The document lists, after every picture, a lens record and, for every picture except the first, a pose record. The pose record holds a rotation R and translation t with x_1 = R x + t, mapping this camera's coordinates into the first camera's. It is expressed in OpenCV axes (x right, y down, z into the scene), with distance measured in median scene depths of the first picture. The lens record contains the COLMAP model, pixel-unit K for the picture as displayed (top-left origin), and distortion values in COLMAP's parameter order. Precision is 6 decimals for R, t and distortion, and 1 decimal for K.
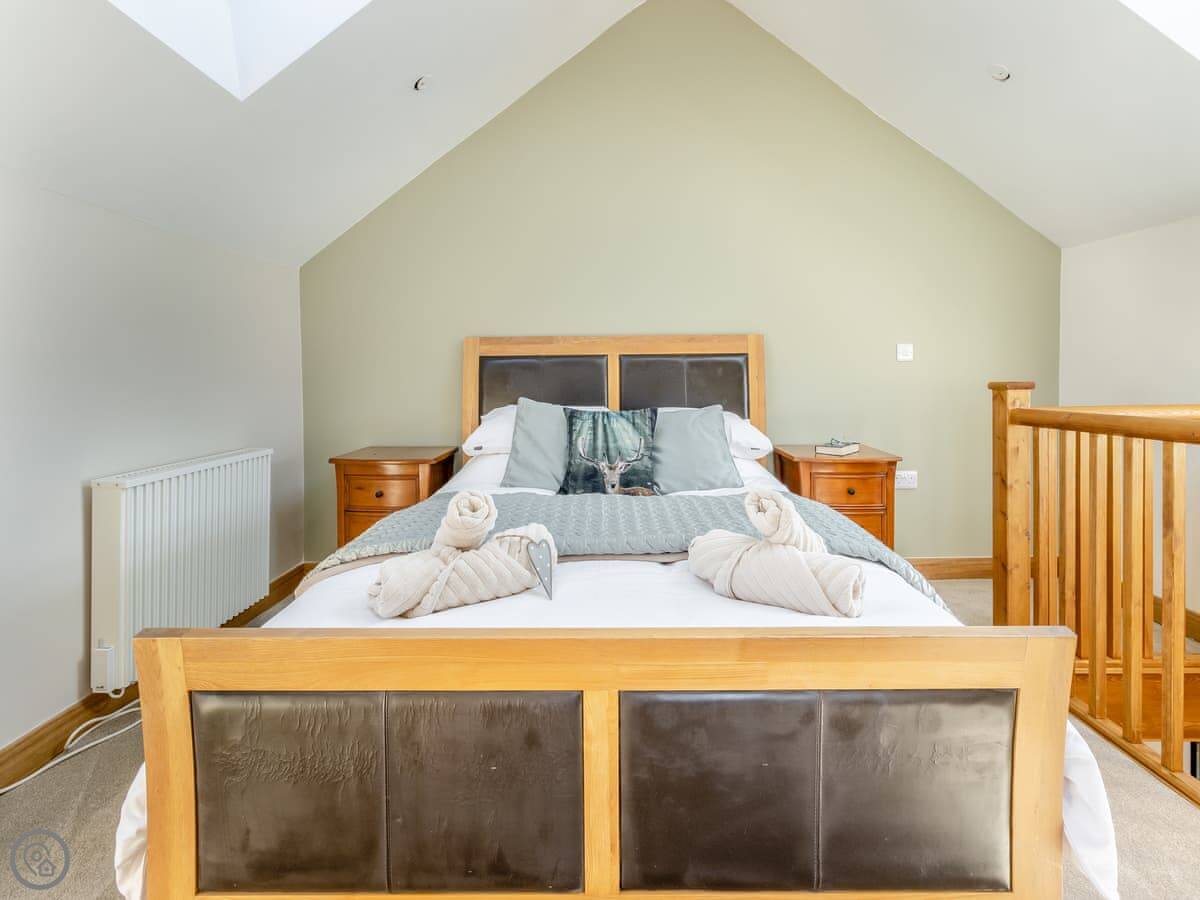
lens RADIAL K [[572.3, 0, 600.3], [0, 572.3, 373.4], [0, 0, 1]] dist [-0.004859, -0.001574]
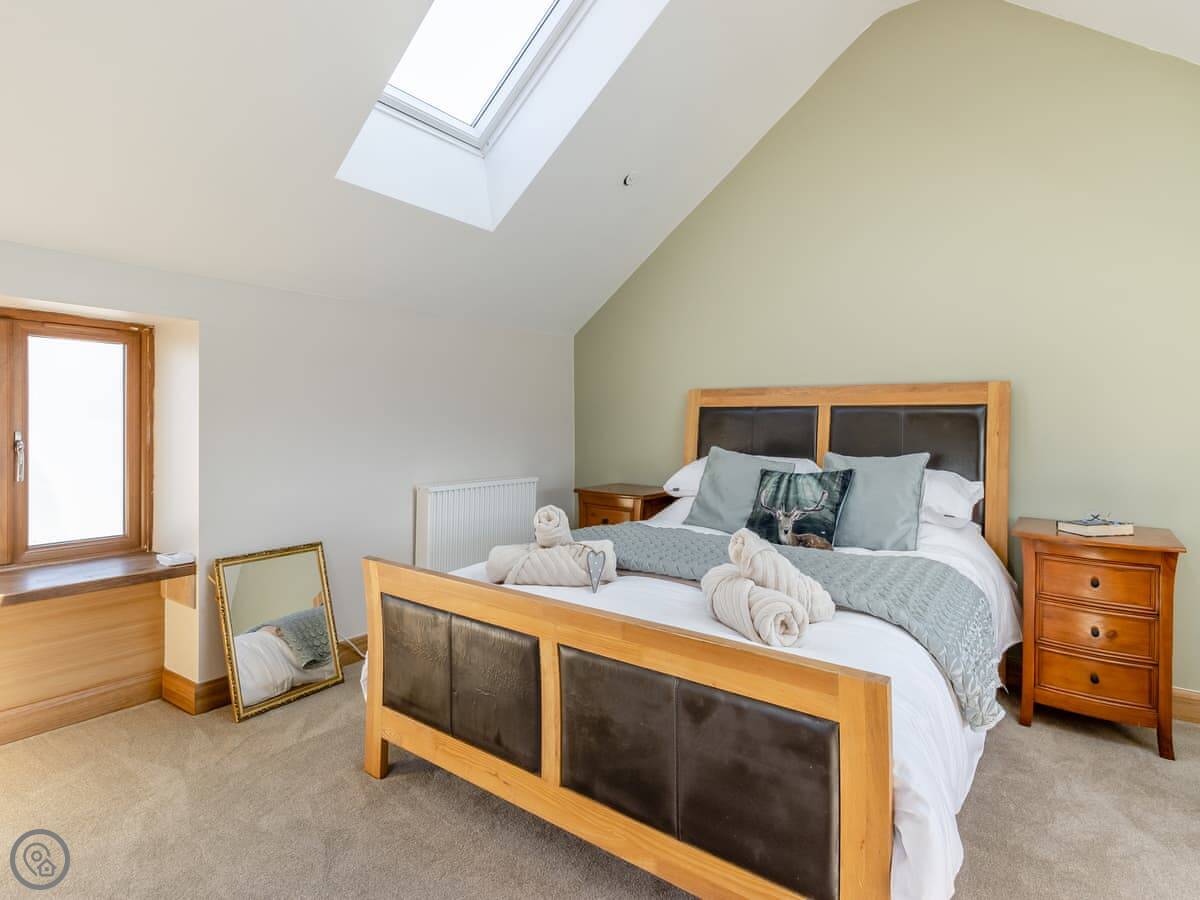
lens RADIAL K [[627.2, 0, 599.8], [0, 627.2, 422.5], [0, 0, 1]] dist [0.001697, 0.000034]
pose [[0.805301, 0.015274, -0.592669, 0.394707], [-0.015114, 0.999872, 0.005232, -0.005039], [0.592673, 0.004745, 0.805429, -0.082697]]
